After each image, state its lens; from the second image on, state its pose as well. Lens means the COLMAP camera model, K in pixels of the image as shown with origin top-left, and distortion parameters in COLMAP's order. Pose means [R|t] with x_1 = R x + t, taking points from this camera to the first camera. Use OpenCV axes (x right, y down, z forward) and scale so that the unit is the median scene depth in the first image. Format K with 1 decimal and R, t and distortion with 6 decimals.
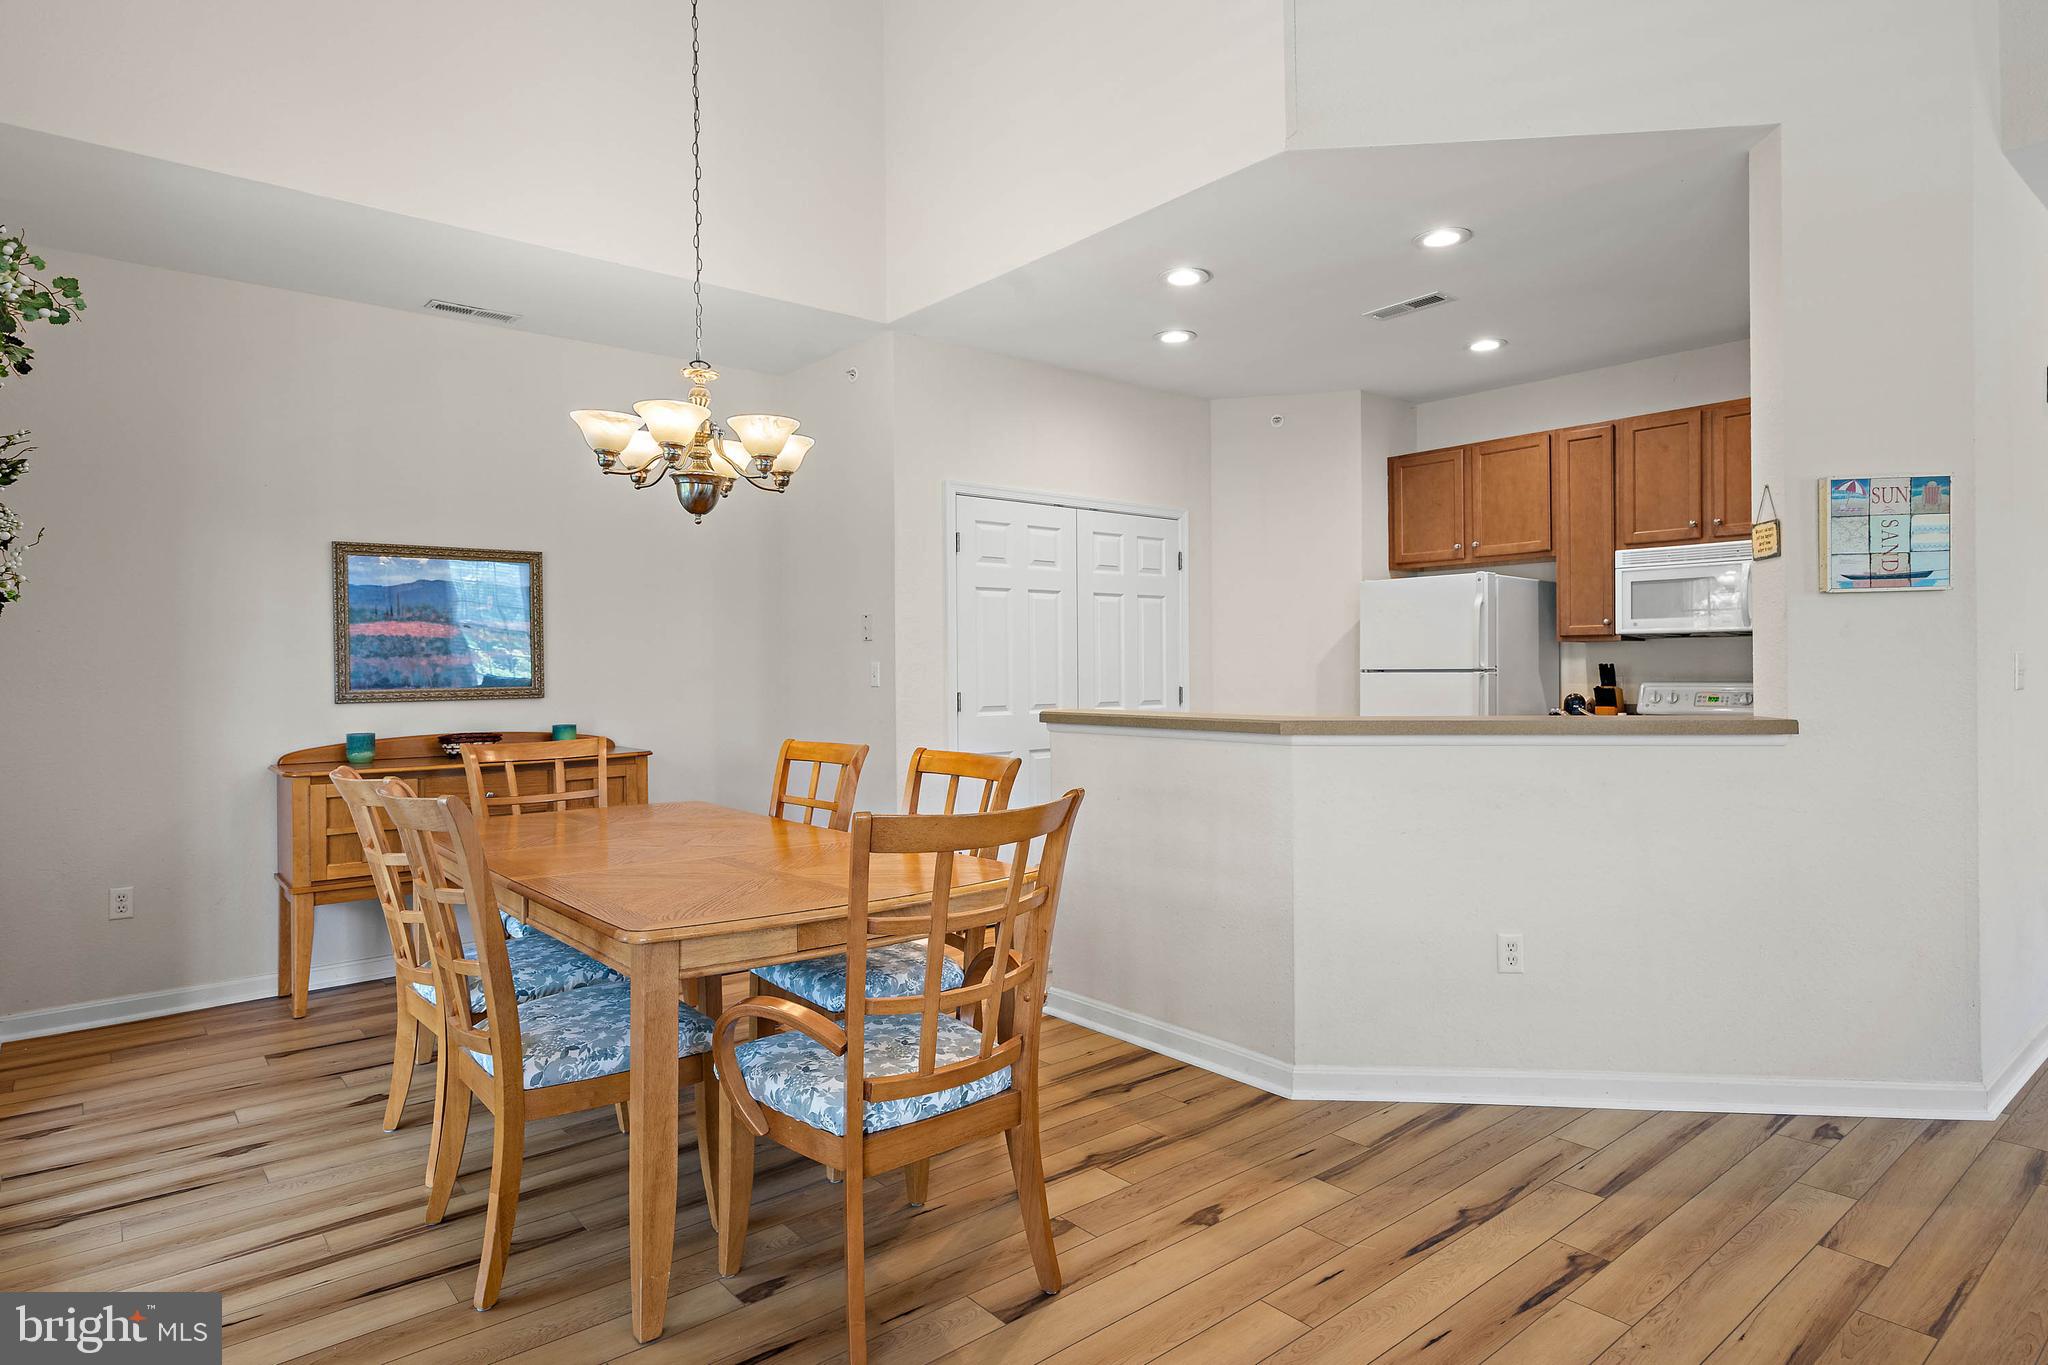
lens RADIAL K [[1126.9, 0, 1023.1], [0, 1126.9, 673.9], [0, 0, 1]] dist [0.003918, 0.000210]
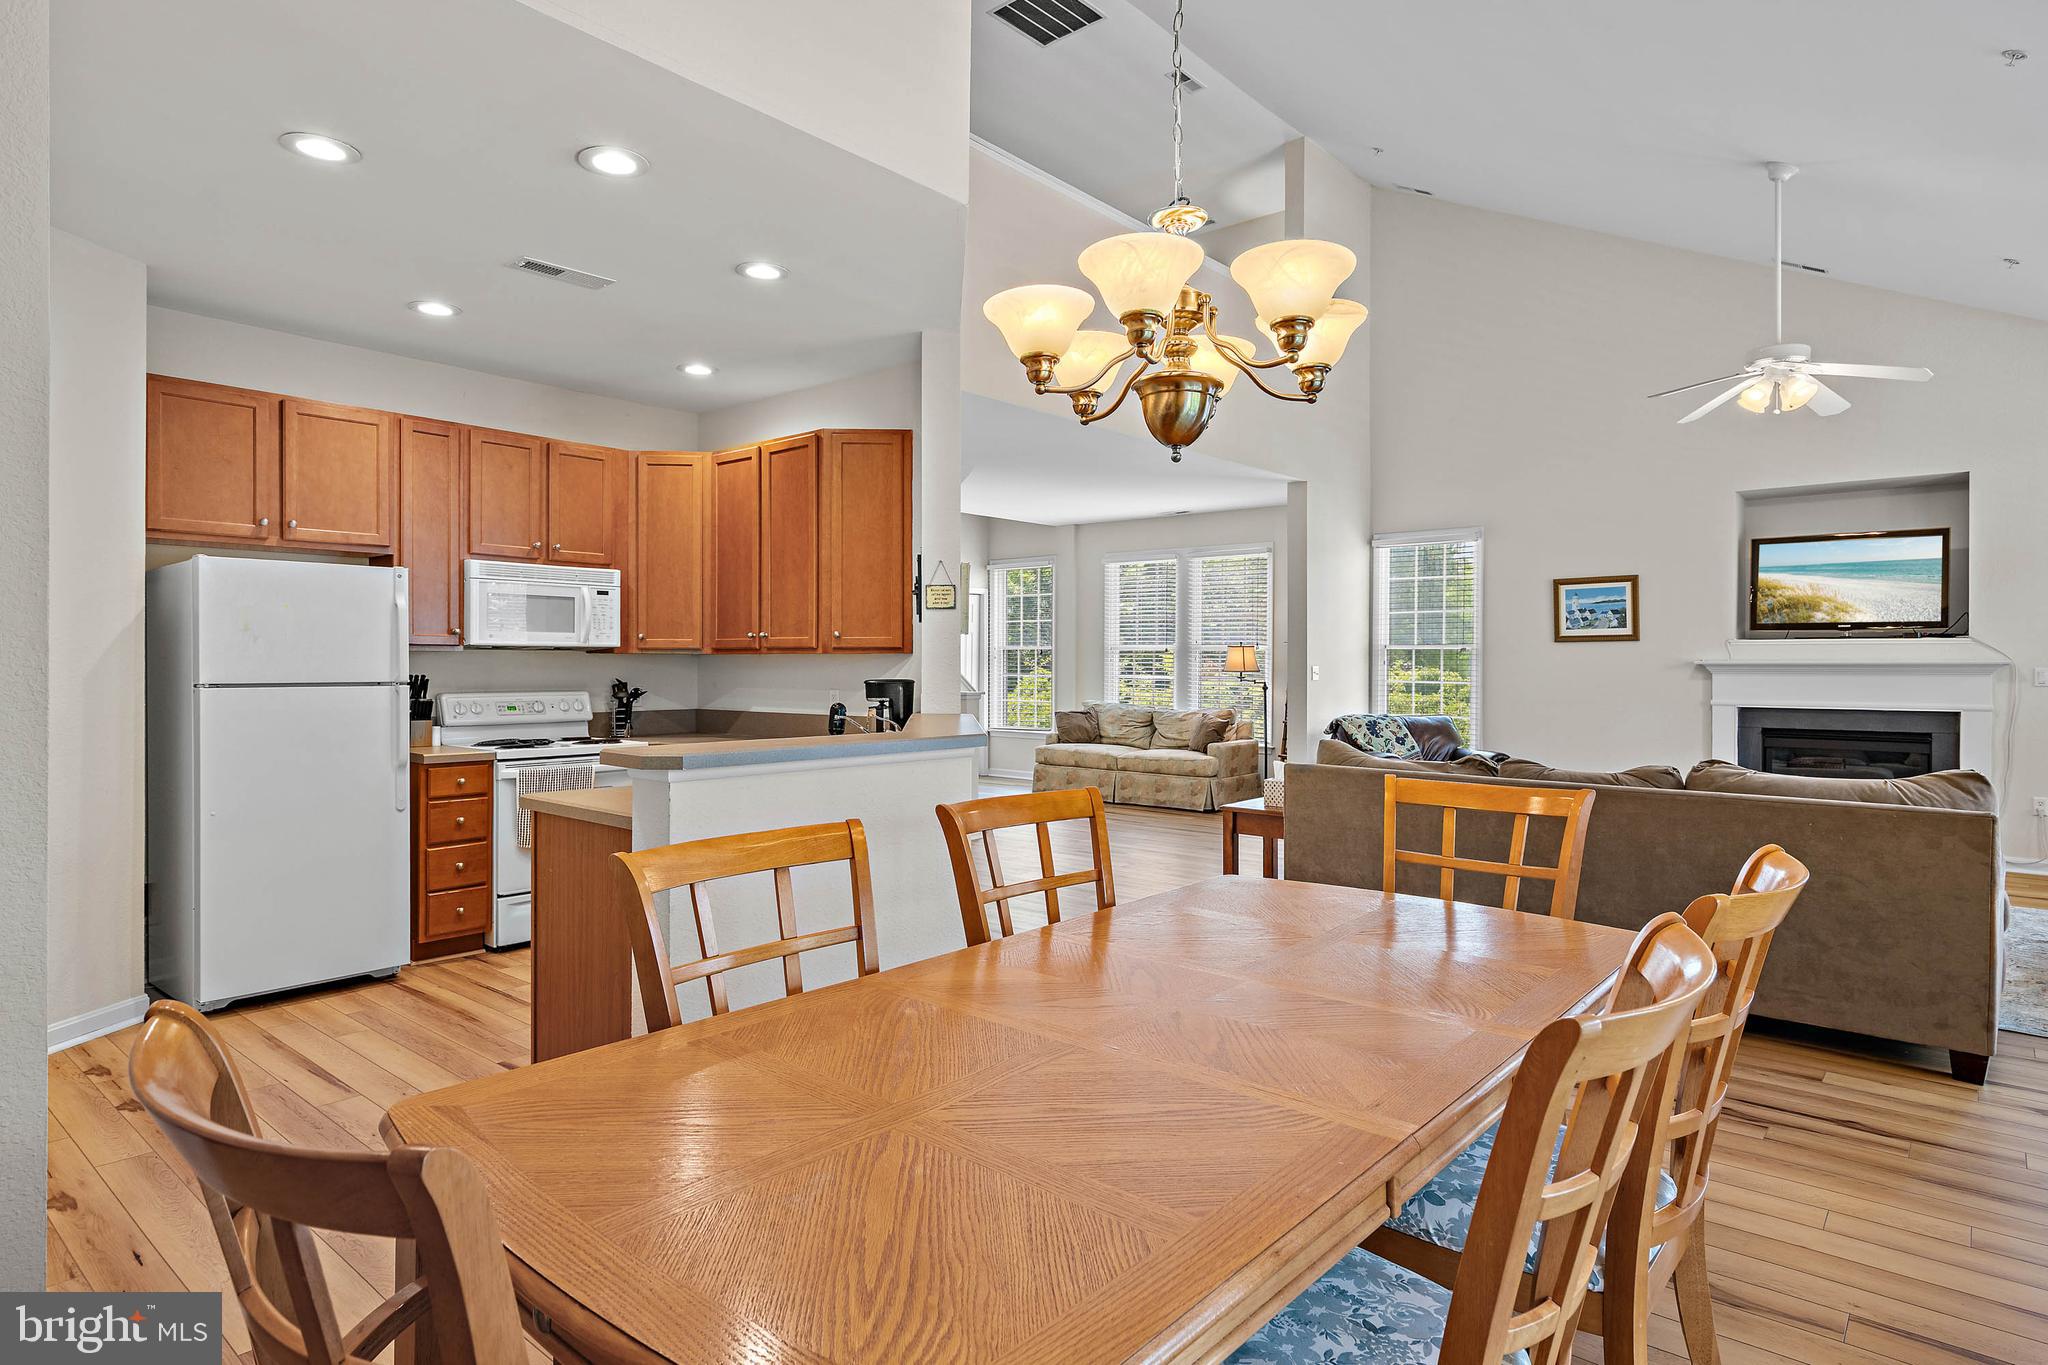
lens RADIAL K [[1117.9, 0, 1025.0], [0, 1117.9, 669.2], [0, 0, 1]] dist [0.005621, 0.000725]
pose [[-0.166321, 0.001575, 0.986070, -0.598249], [0.002780, 0.999996, -0.001128, -0.013788], [-0.986068, 0.002553, -0.166325, 0.808030]]
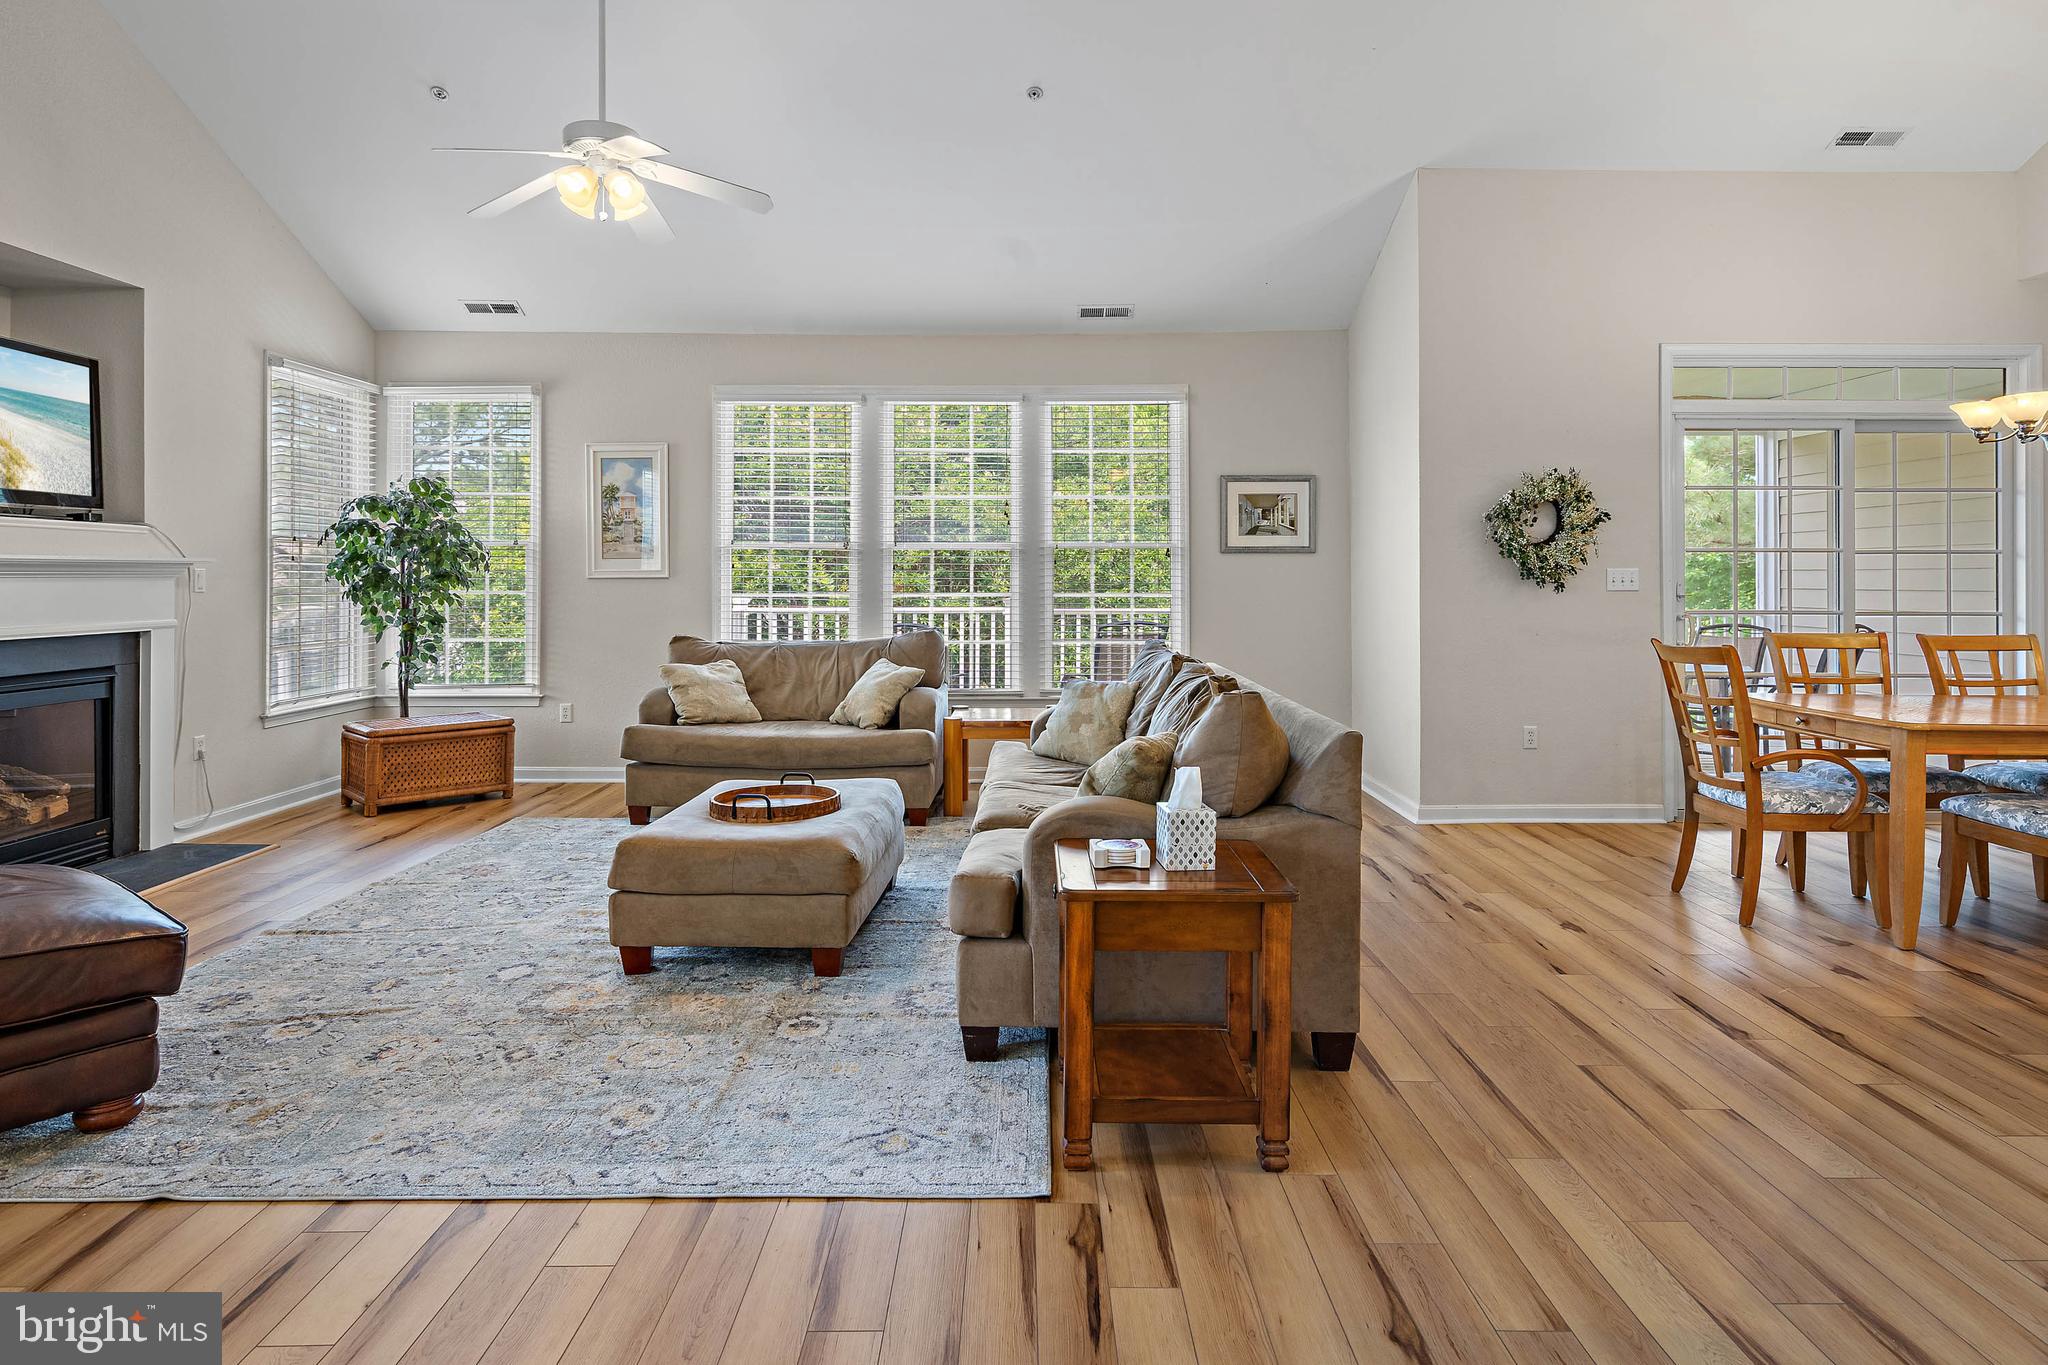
lens RADIAL K [[1147.5, 0, 1023.9], [0, 1147.5, 571.3], [0, 0, 1]] dist [0.003169, 0.002539]
pose [[-0.641144, 0.005182, -0.767403, 1.063092], [0.002567, 0.999986, 0.004608, -0.013316], [0.767416, 0.000985, -0.641148, 0.632063]]
